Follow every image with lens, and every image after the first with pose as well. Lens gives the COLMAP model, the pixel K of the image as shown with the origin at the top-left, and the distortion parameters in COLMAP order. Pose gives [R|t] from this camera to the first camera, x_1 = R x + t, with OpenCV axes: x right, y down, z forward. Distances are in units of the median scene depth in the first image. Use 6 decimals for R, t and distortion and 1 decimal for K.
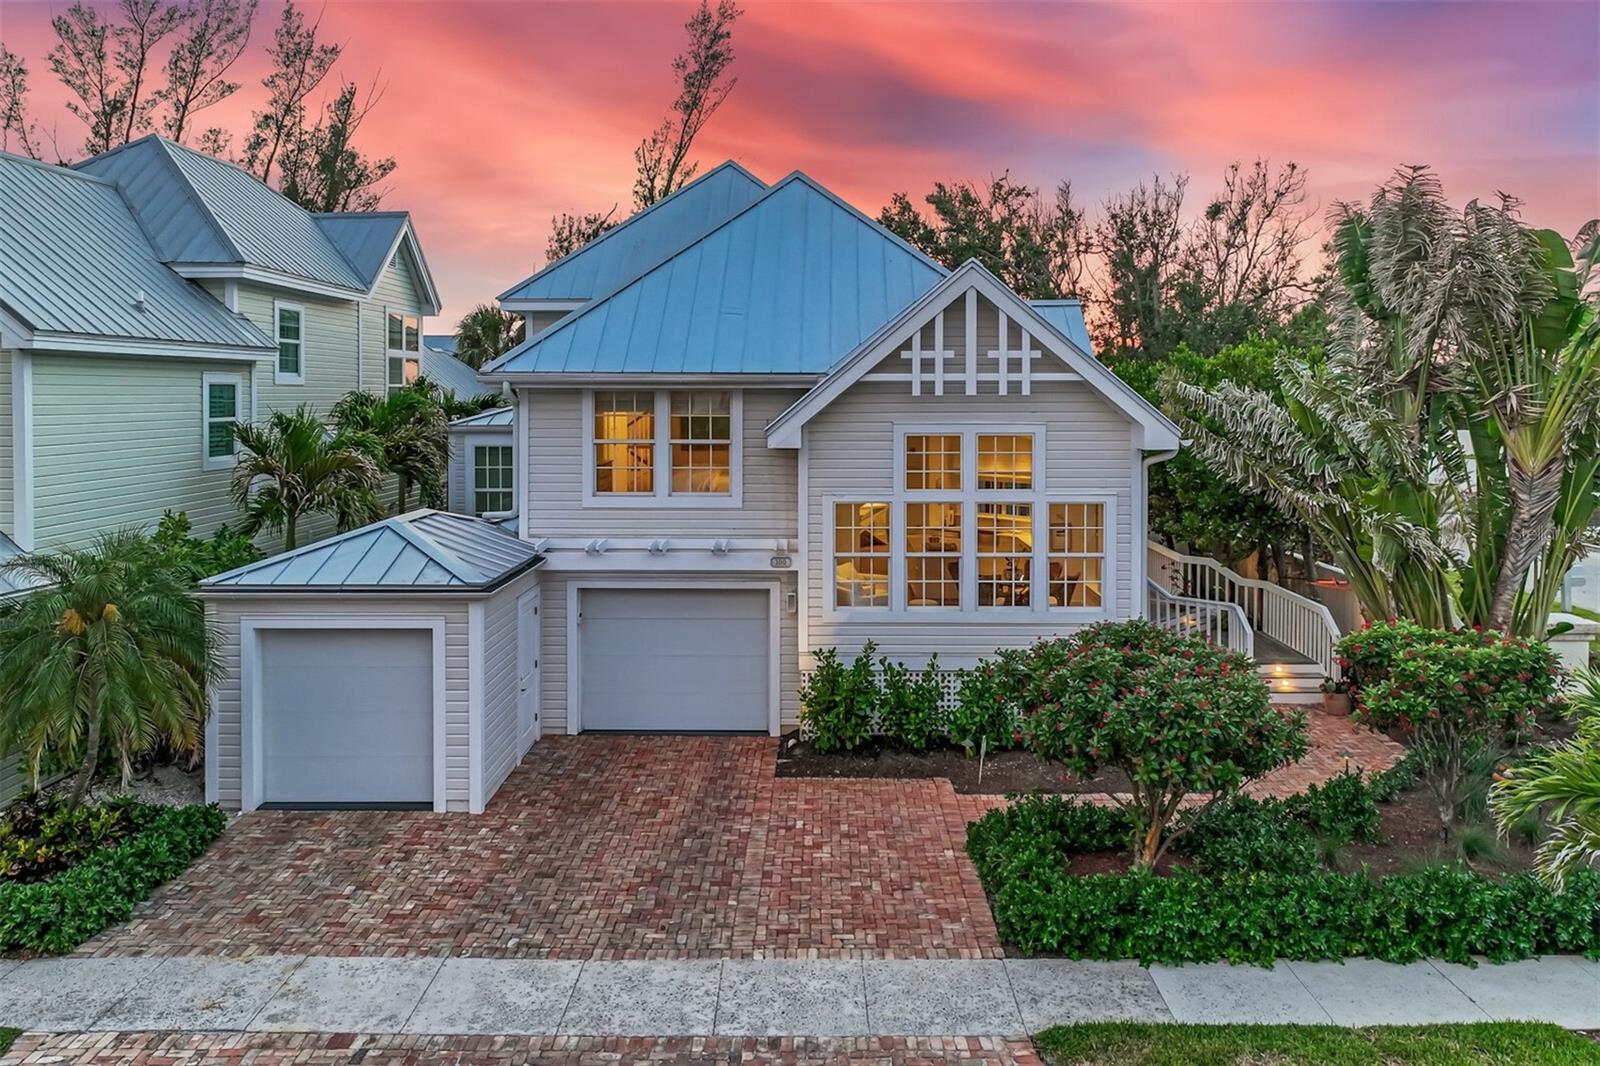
lens RADIAL K [[1095.1, 0, 802.1], [0, 1095.1, 445.3], [0, 0, 1]] dist [0.005648, -0.003116]
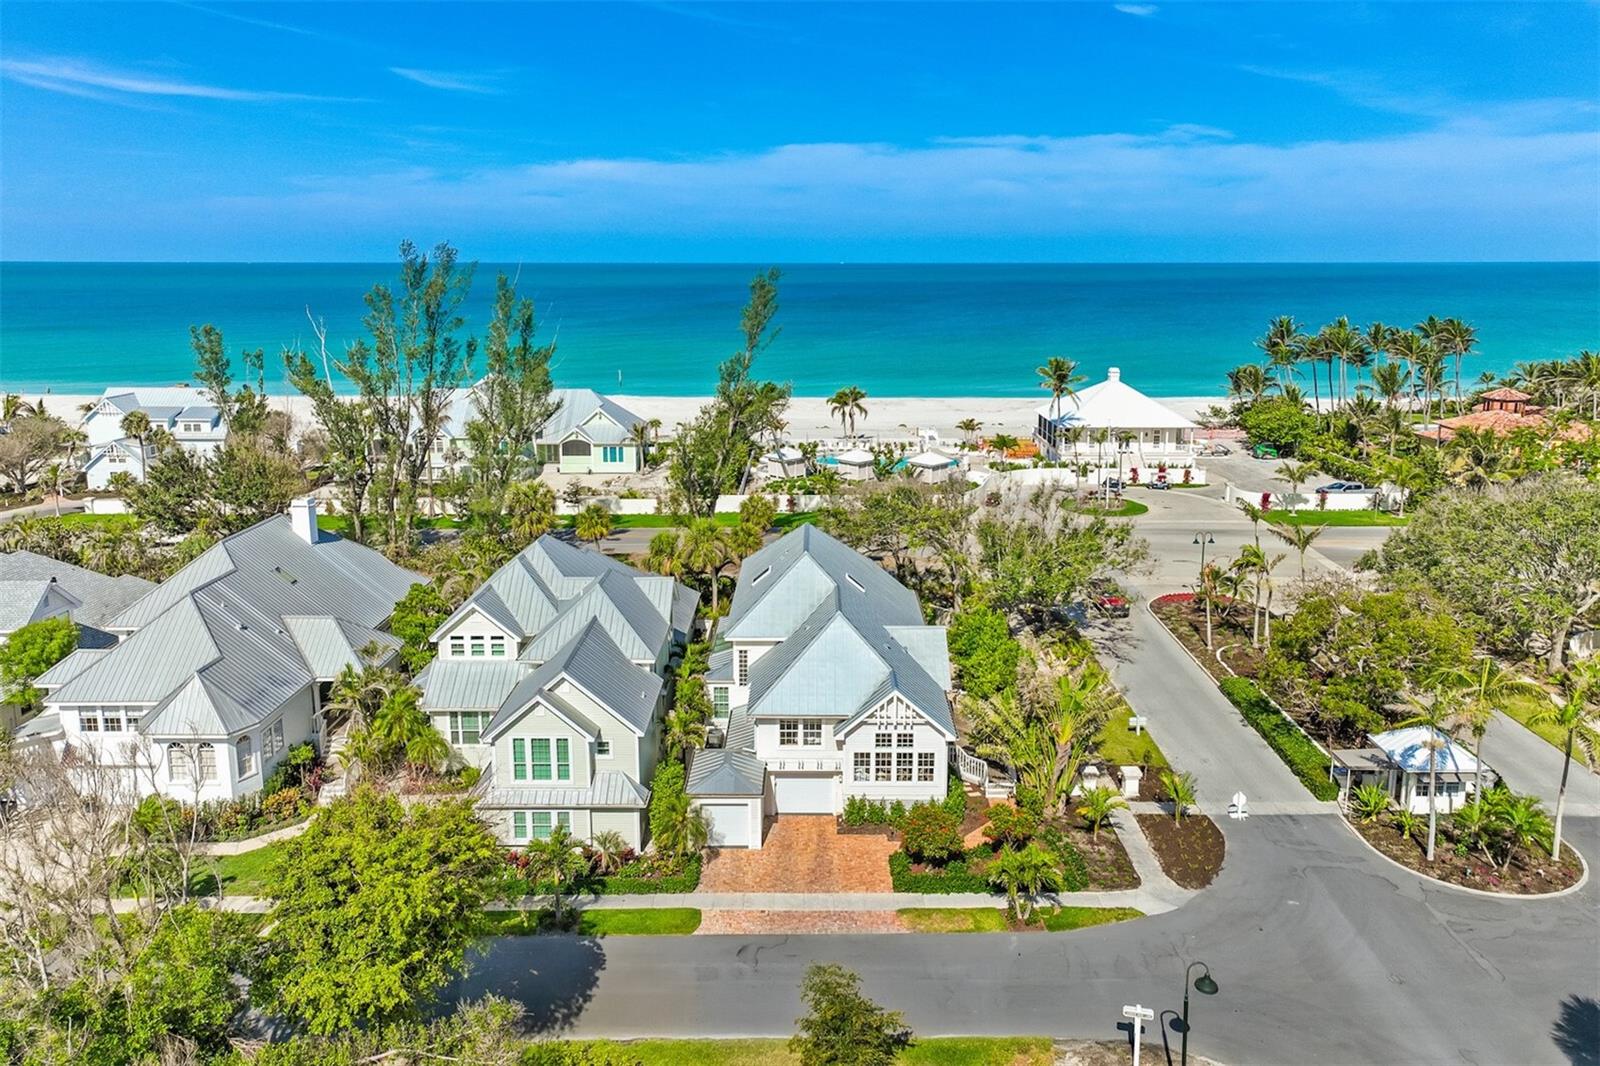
lens RADIAL K [[1052.0, 0, 800.5], [0, 1052.0, 463.1], [0, 0, 1]] dist [-0.005141, -0.000429]
pose [[0.999969, -0.001600, 0.007664, -0.215069], [0.000468, 0.989356, 0.145518, -1.772146], [-0.007815, -0.145510, 0.989326, -2.808724]]
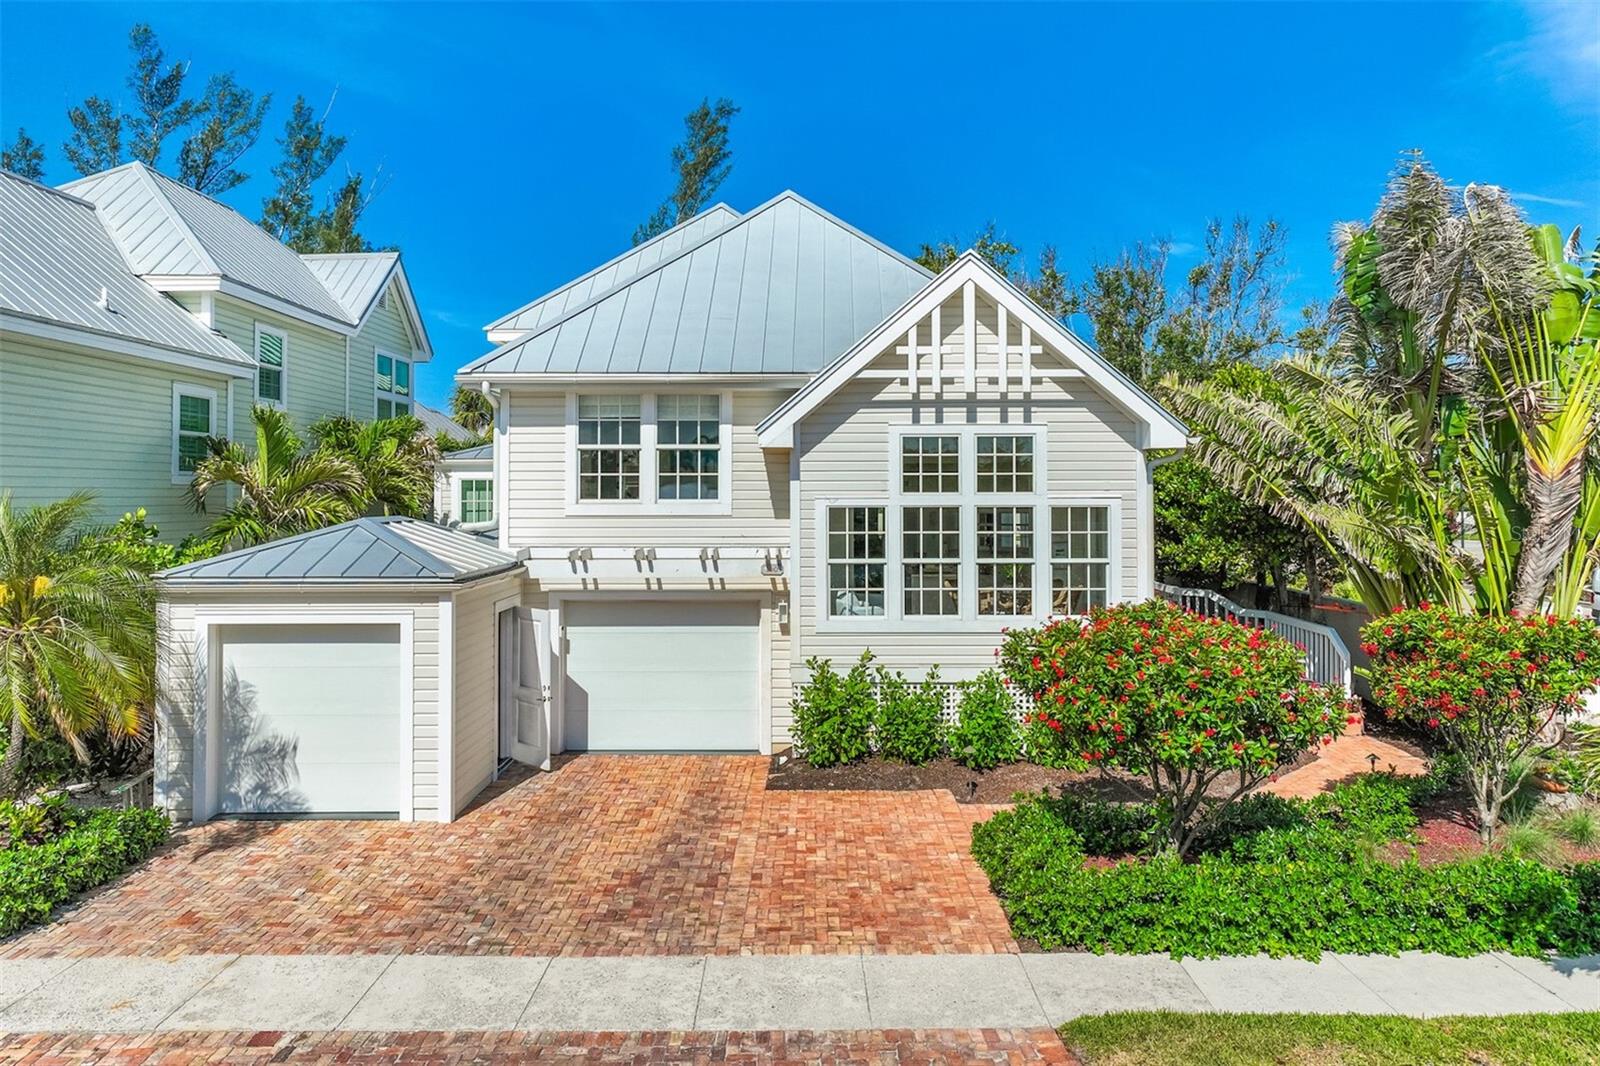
lens RADIAL K [[1047.2, 0, 801.6], [0, 1047.2, 508.7], [0, 0, 1]] dist [-0.005381, 0.021702]
pose [[0.999975, -0.001821, 0.006896, 0.000316], [0.002051, 0.999437, -0.033500, 0.117009], [-0.006831, 0.033514, 0.999415, 0.115625]]
